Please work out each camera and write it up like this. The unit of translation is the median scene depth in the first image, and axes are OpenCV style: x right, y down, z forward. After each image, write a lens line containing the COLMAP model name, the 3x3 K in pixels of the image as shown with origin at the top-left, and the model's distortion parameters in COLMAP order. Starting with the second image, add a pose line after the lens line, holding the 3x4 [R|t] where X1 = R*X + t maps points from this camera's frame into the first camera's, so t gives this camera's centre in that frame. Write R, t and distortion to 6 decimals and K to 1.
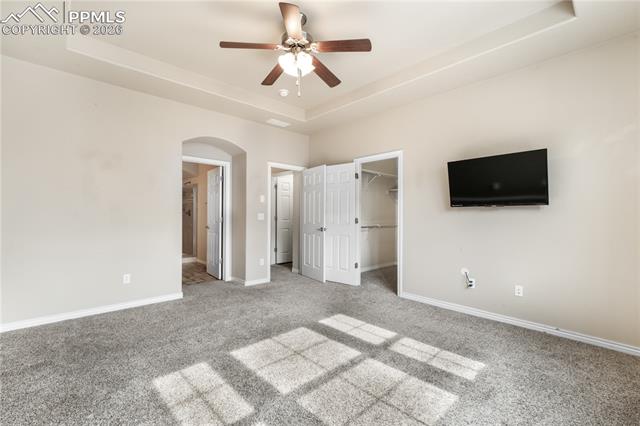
lens RADIAL K [[272.9, 0, 312.9], [0, 272.9, 215.5], [0, 0, 1]] dist [0.003532, -0.000622]
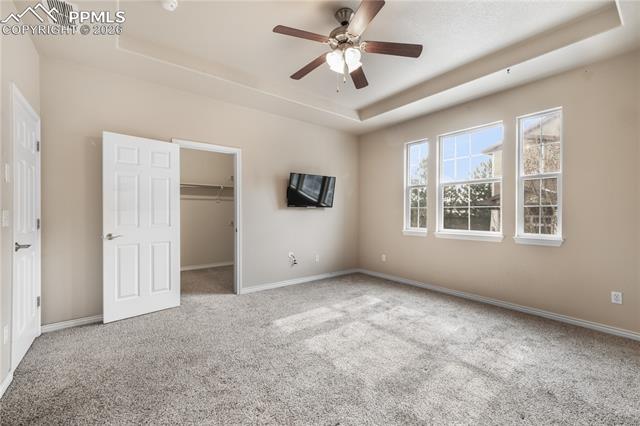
lens RADIAL K [[272.9, 0, 315.5], [0, 272.9, 211.7], [0, 0, 1]] dist [0.003532, -0.000622]
pose [[0.080779, 0.000040, 0.996732, -0.767708], [-0.003510, 0.999994, 0.000245, -0.008587], [-0.996726, -0.003518, 0.080779, 0.748114]]
